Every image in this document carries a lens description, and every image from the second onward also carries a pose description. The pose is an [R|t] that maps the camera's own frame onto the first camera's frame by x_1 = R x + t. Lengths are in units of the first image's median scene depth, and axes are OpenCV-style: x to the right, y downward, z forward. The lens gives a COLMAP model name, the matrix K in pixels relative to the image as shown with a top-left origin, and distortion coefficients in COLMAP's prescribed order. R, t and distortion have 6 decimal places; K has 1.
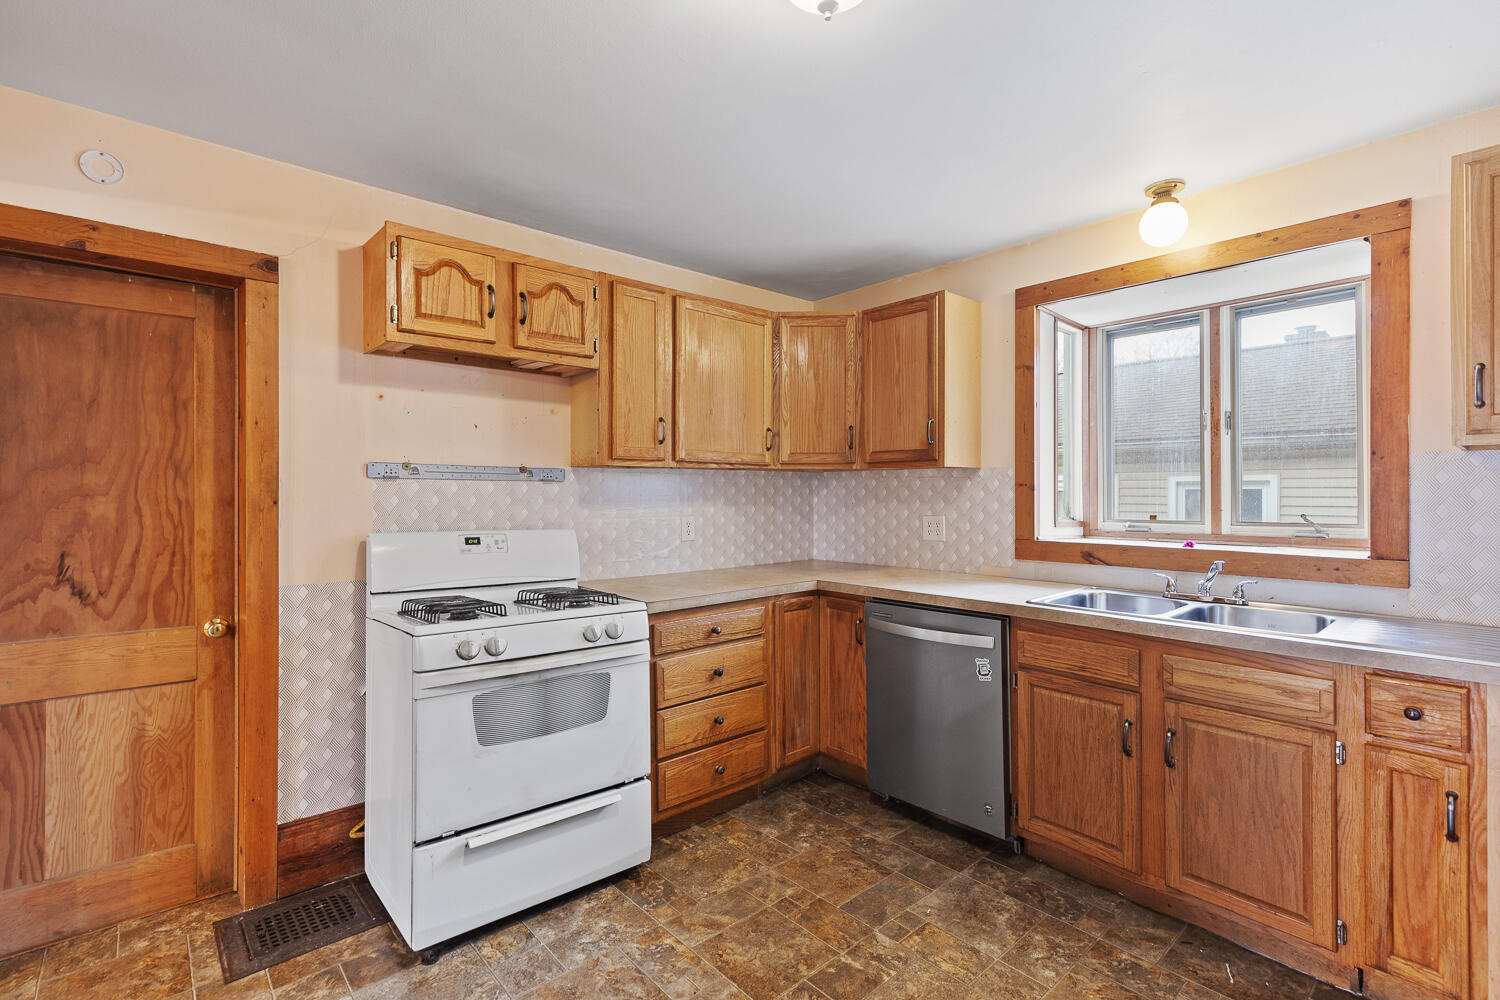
lens RADIAL K [[690.9, 0, 755.9], [0, 690.9, 493.8], [0, 0, 1]] dist [0.008912, -0.001833]
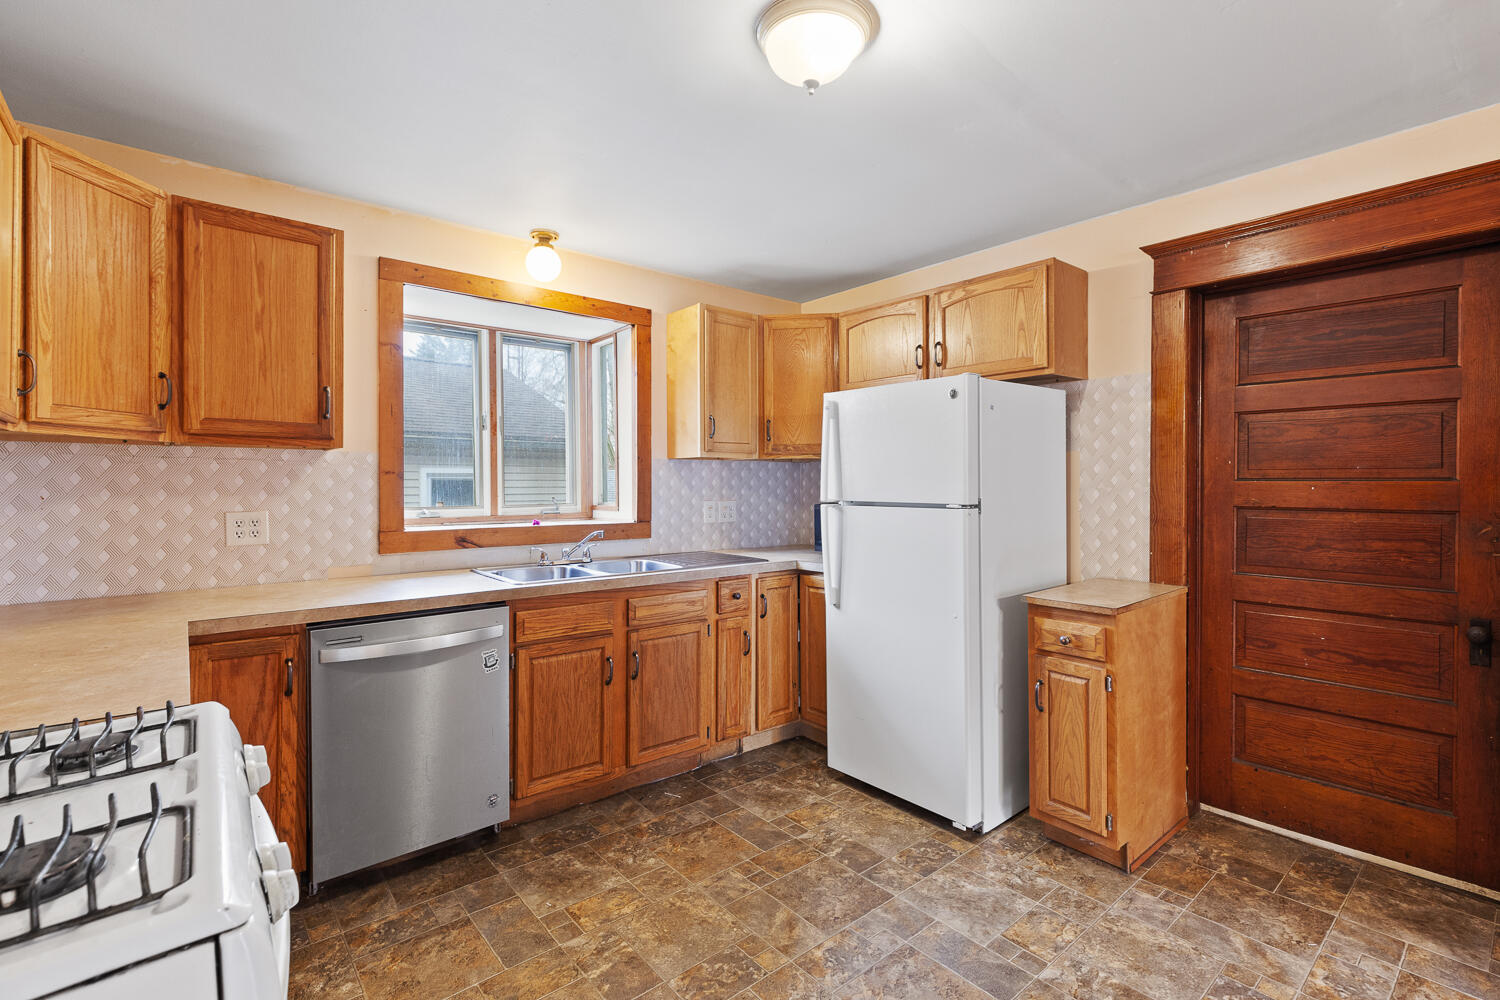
lens RADIAL K [[690.9, 0, 726.0], [0, 690.9, 479.8], [0, 0, 1]] dist [0.008912, -0.001833]
pose [[0.054101, 0.003548, 0.998529, -0.636491], [-0.000043, 0.999994, -0.003551, 0.001334], [-0.998535, 0.000149, 0.054101, 0.652577]]
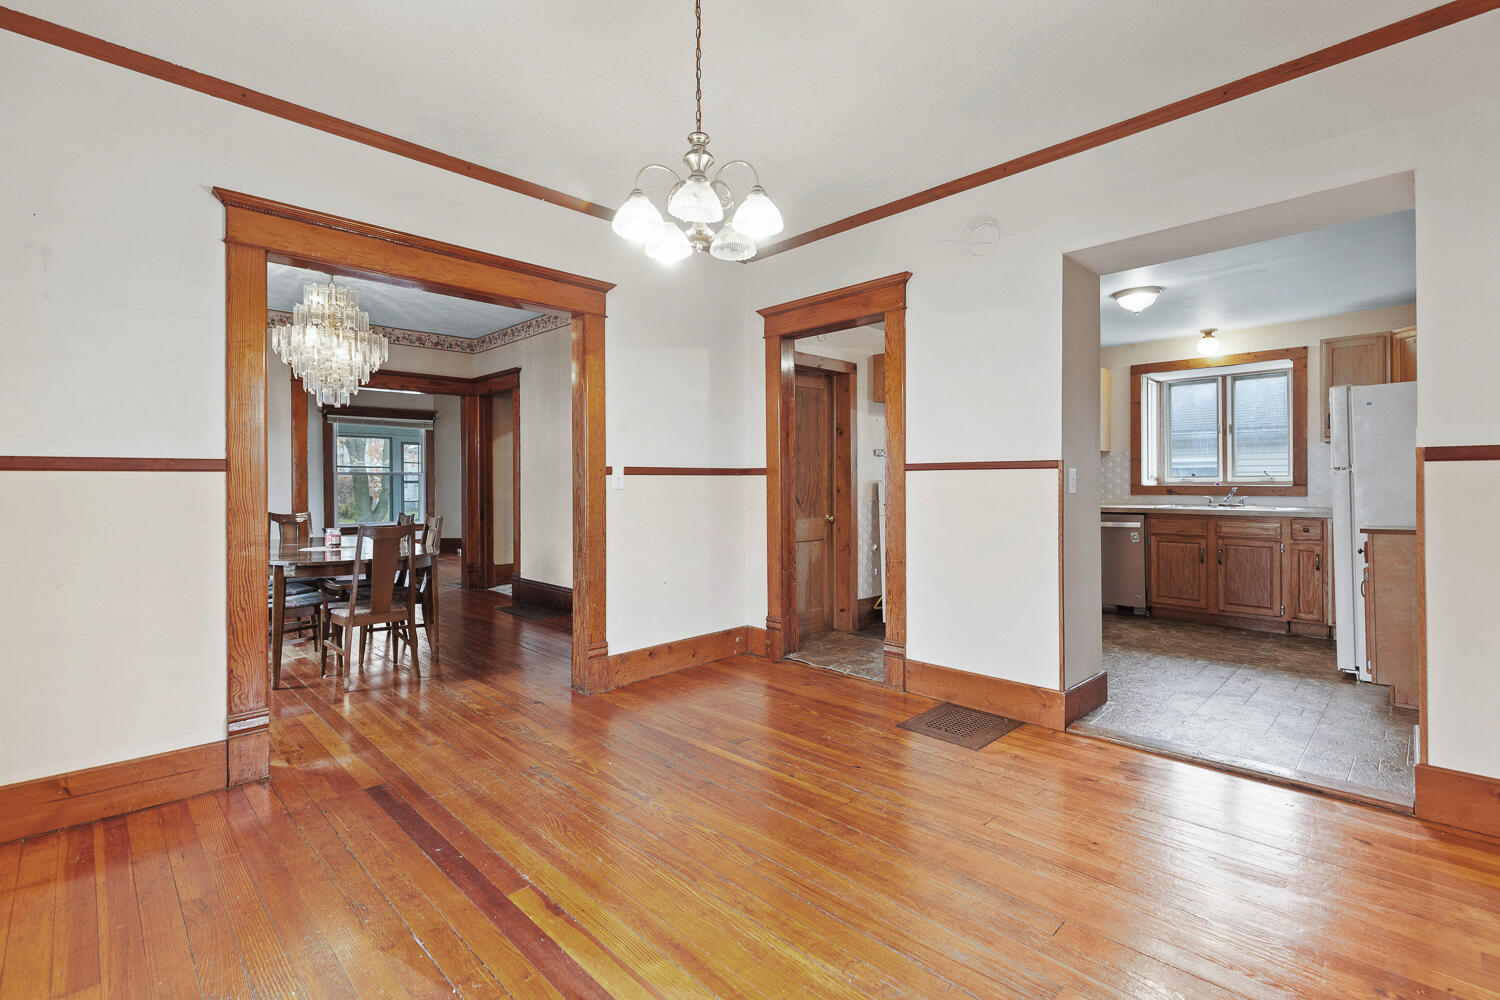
lens RADIAL K [[690.9, 0, 753.3], [0, 690.9, 485.3], [0, 0, 1]] dist [0.008912, -0.001833]
pose [[0.998258, -0.006051, 0.058685, -1.124751], [0.005858, 0.999977, 0.003470, 0.065205], [-0.058704, -0.003120, 0.998271, -1.292527]]
